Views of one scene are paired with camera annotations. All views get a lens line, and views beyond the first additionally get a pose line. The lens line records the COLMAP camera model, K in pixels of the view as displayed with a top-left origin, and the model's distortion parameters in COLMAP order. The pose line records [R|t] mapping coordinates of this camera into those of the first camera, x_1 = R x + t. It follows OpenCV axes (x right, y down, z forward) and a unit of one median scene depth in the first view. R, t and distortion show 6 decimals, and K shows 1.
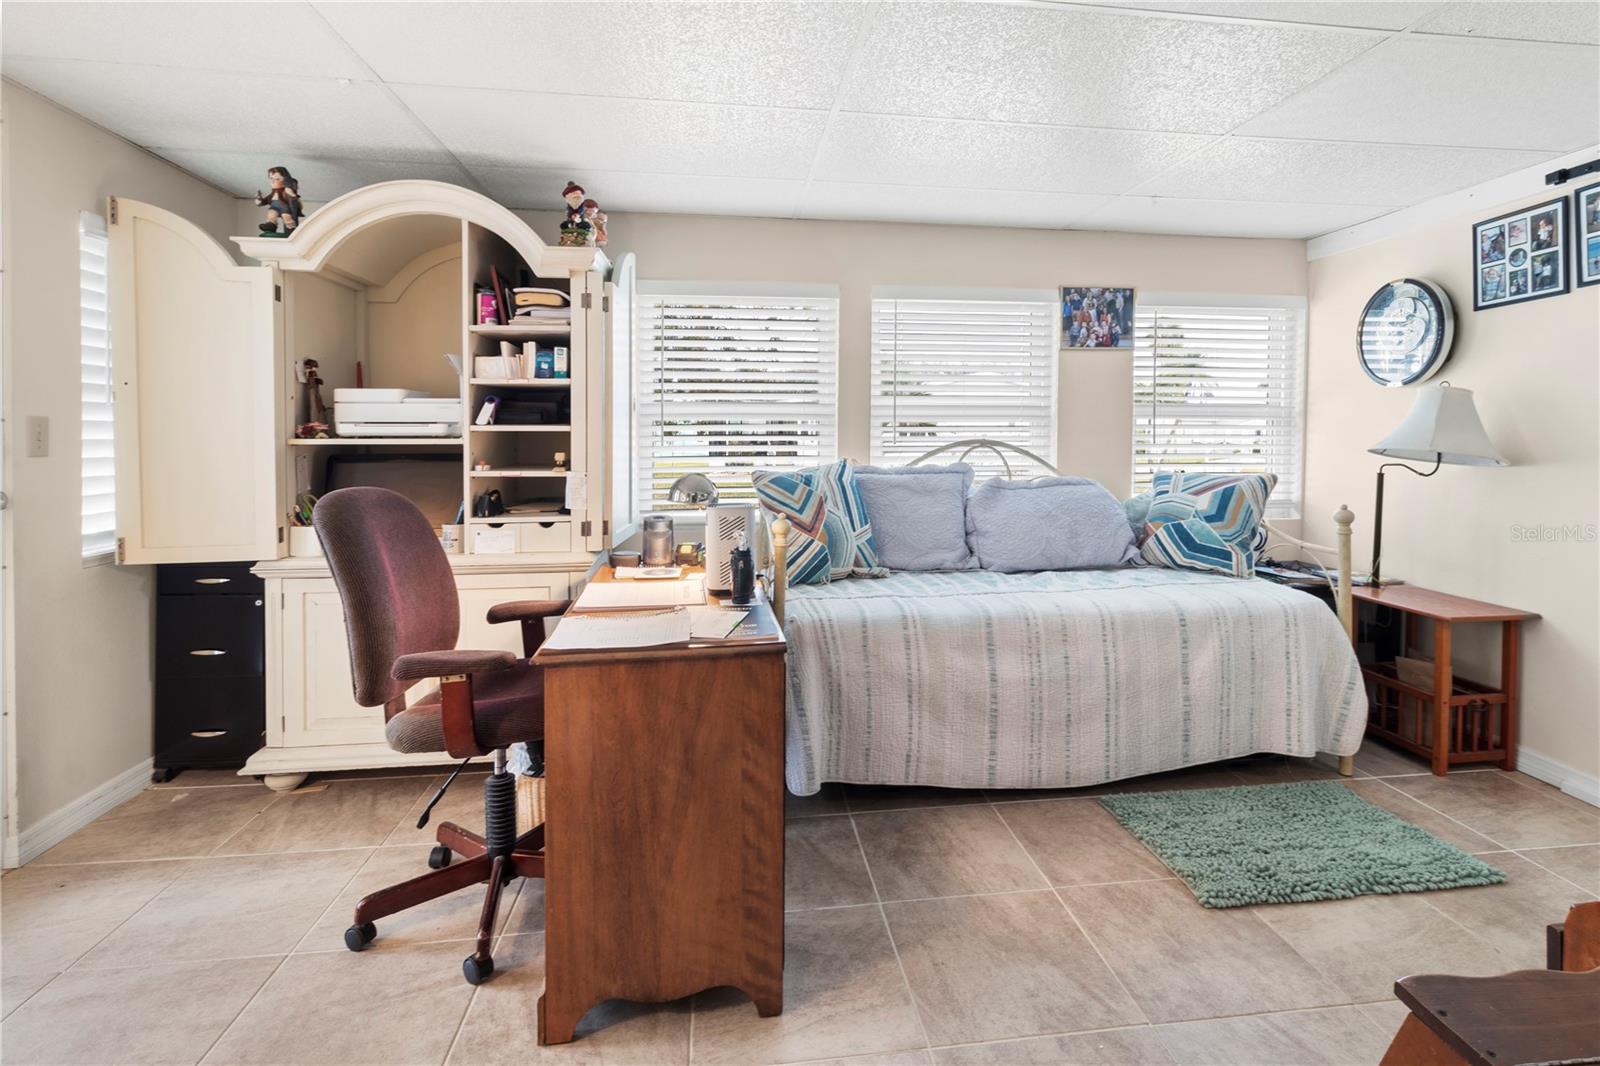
lens RADIAL K [[753.4, 0, 835.4], [0, 753.4, 445.3], [0, 0, 1]] dist [0.000588, 0.000885]
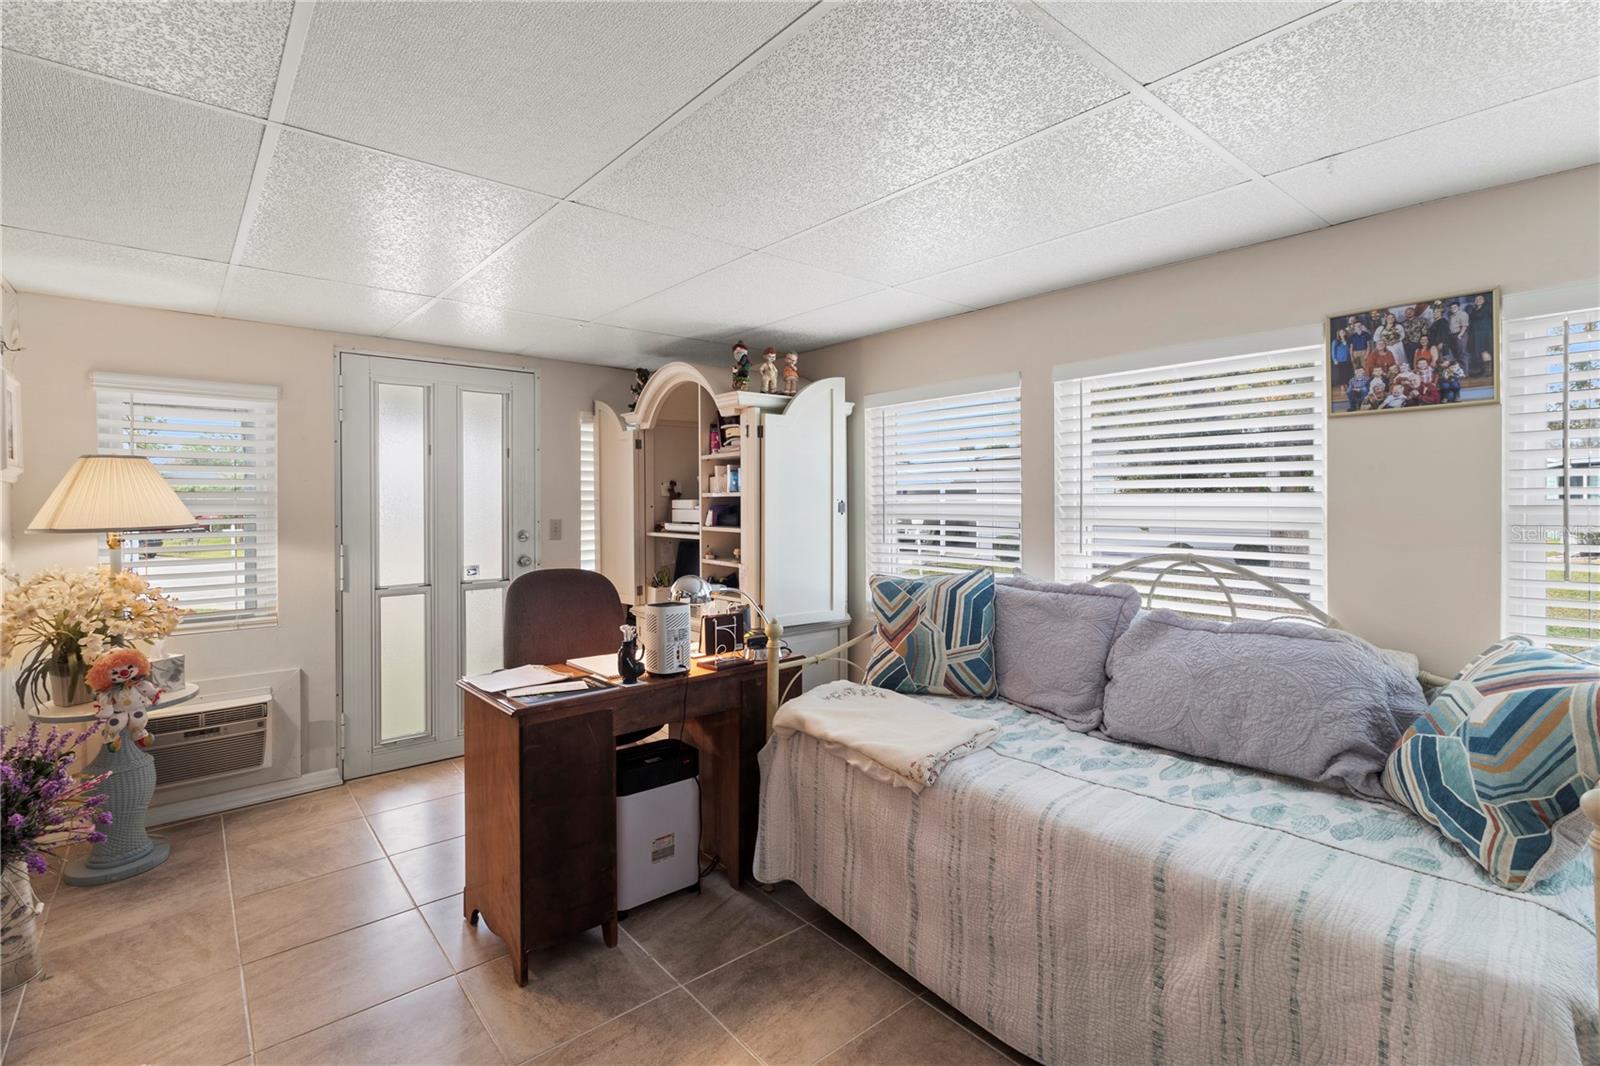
lens RADIAL K [[753.4, 0, 853.6], [0, 753.4, 502.7], [0, 0, 1]] dist [0.000588, 0.000885]
pose [[0.548974, 0.003852, -0.835831, 0.743206], [-0.013412, 0.999901, -0.004201, -0.060027], [0.835732, 0.013516, 0.548971, 0.404688]]
